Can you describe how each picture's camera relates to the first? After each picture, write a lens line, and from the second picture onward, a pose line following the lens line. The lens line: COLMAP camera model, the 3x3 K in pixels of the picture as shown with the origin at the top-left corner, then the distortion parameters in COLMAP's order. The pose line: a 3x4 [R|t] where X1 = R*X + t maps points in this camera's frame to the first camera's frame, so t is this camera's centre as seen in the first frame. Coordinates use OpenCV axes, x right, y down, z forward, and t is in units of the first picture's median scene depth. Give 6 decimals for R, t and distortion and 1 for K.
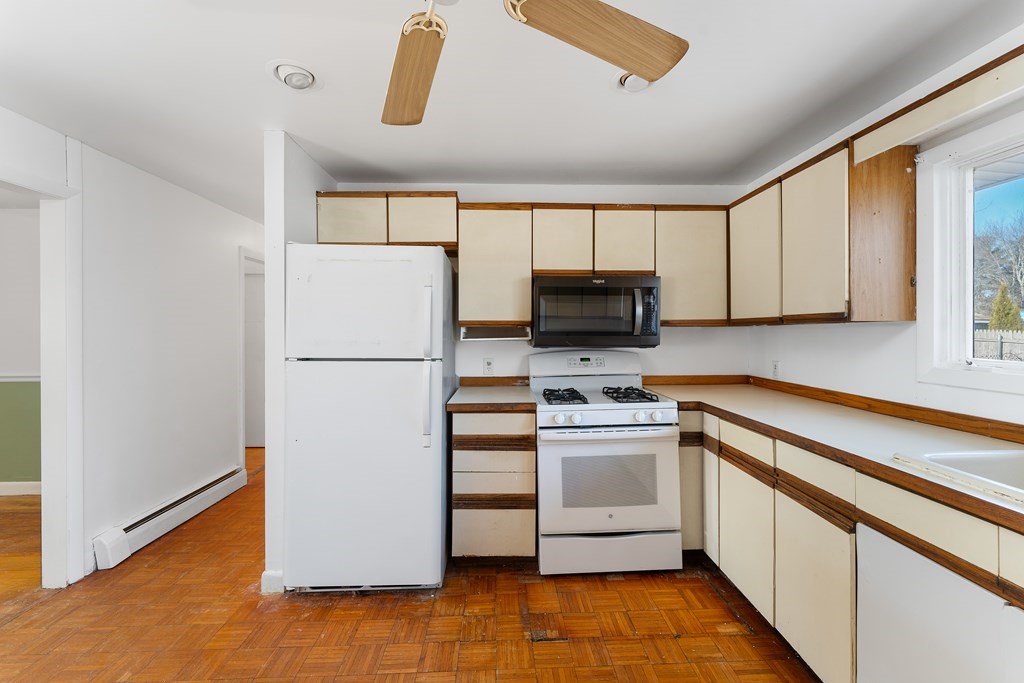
lens RADIAL K [[407.2, 0, 510.1], [0, 407.2, 331.8], [0, 0, 1]] dist [0.002384, 0.000187]
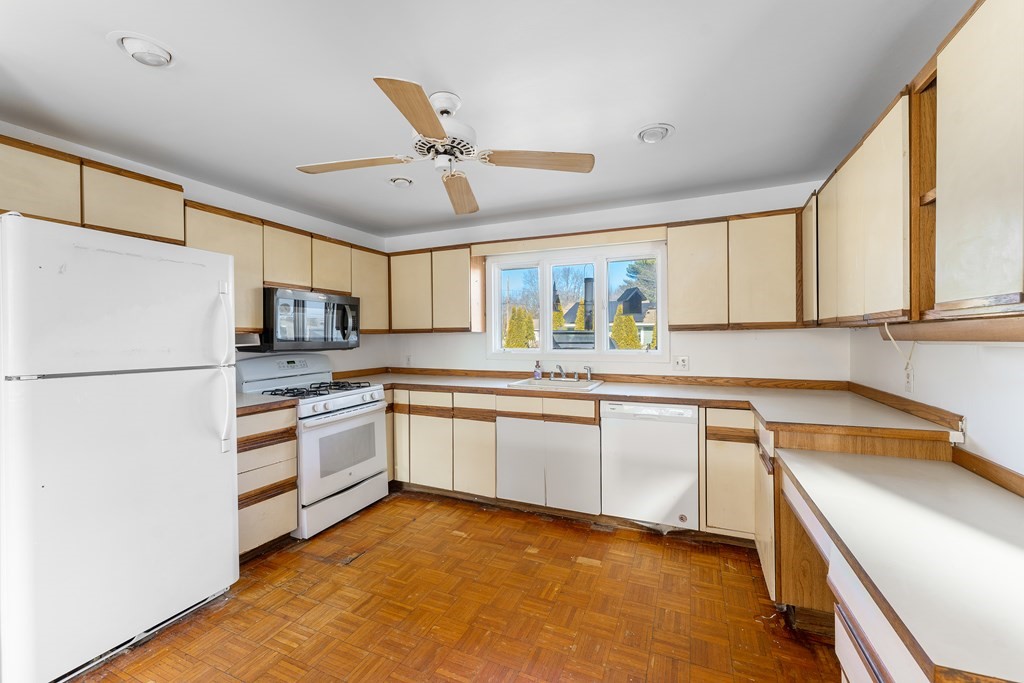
lens RADIAL K [[407.2, 0, 510.1], [0, 407.2, 331.8], [0, 0, 1]] dist [0.002384, 0.000187]
pose [[0.444887, 0.008896, 0.895543, -0.732980], [0.004966, 0.999911, -0.012400, -0.000243], [-0.895573, 0.009964, 0.444803, -0.081769]]
